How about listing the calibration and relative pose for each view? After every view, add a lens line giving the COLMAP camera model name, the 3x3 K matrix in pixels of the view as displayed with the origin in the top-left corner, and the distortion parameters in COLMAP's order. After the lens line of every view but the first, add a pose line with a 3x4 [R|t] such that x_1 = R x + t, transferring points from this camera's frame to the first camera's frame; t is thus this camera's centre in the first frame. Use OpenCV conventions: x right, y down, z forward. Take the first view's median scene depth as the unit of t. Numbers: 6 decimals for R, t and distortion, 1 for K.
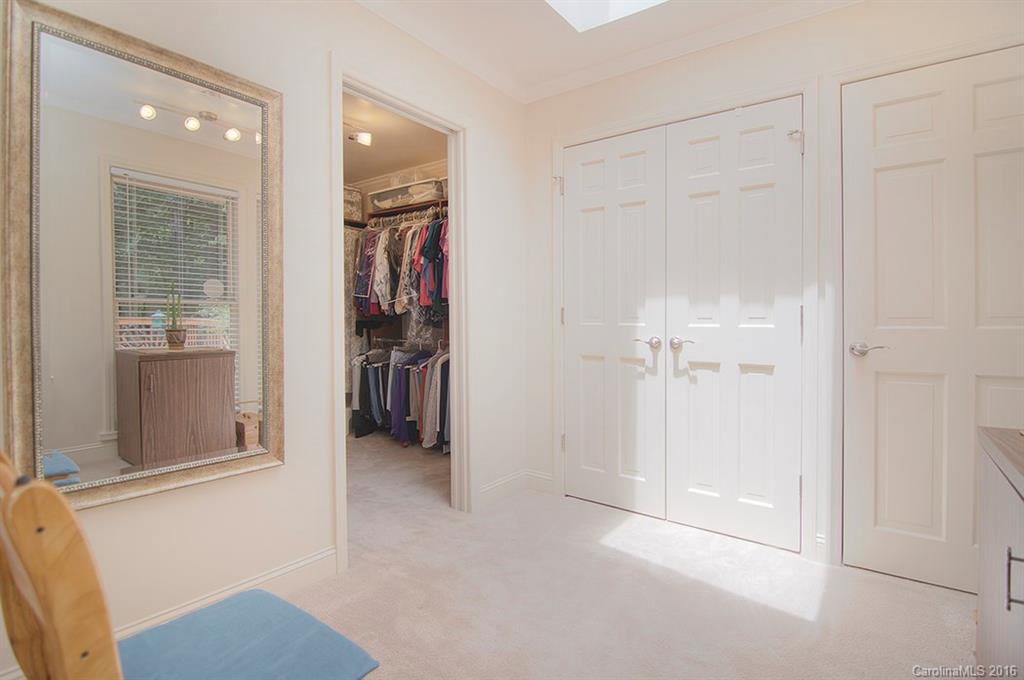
lens RADIAL K [[495.4, 0, 514.2], [0, 495.4, 333.9], [0, 0, 1]] dist [-0.012293, -0.002348]
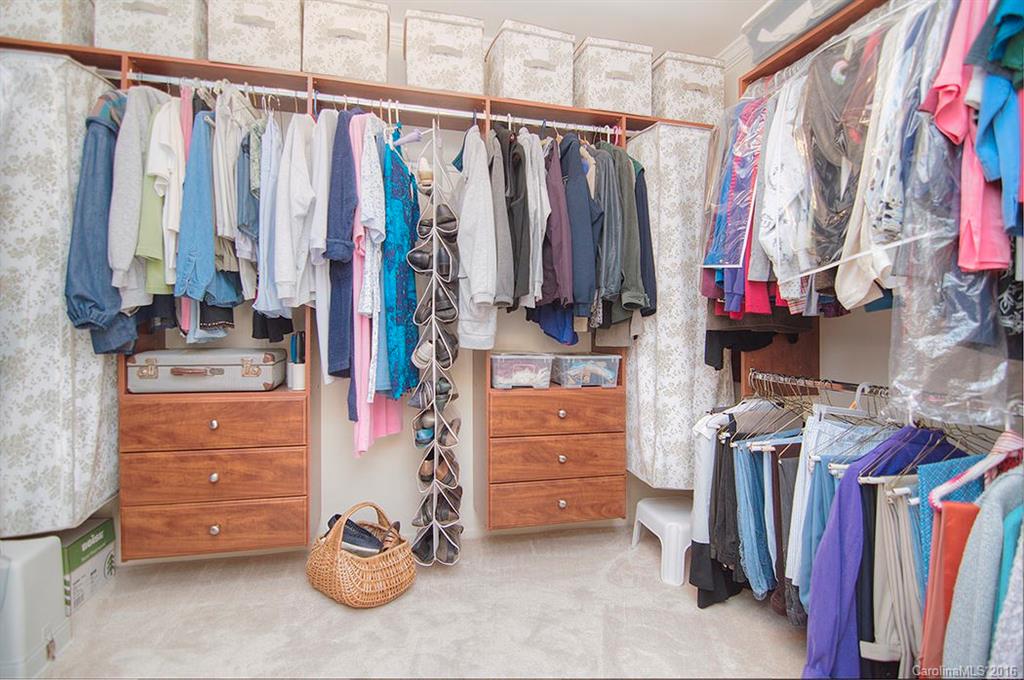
lens RADIAL K [[495.4, 0, 510.9], [0, 495.4, 343.3], [0, 0, 1]] dist [-0.012293, -0.002348]
pose [[0.768635, 0.019828, -0.639380, -0.189485], [-0.023999, 0.999710, 0.002151, -0.013560], [0.639237, 0.013691, 0.768888, 0.605708]]
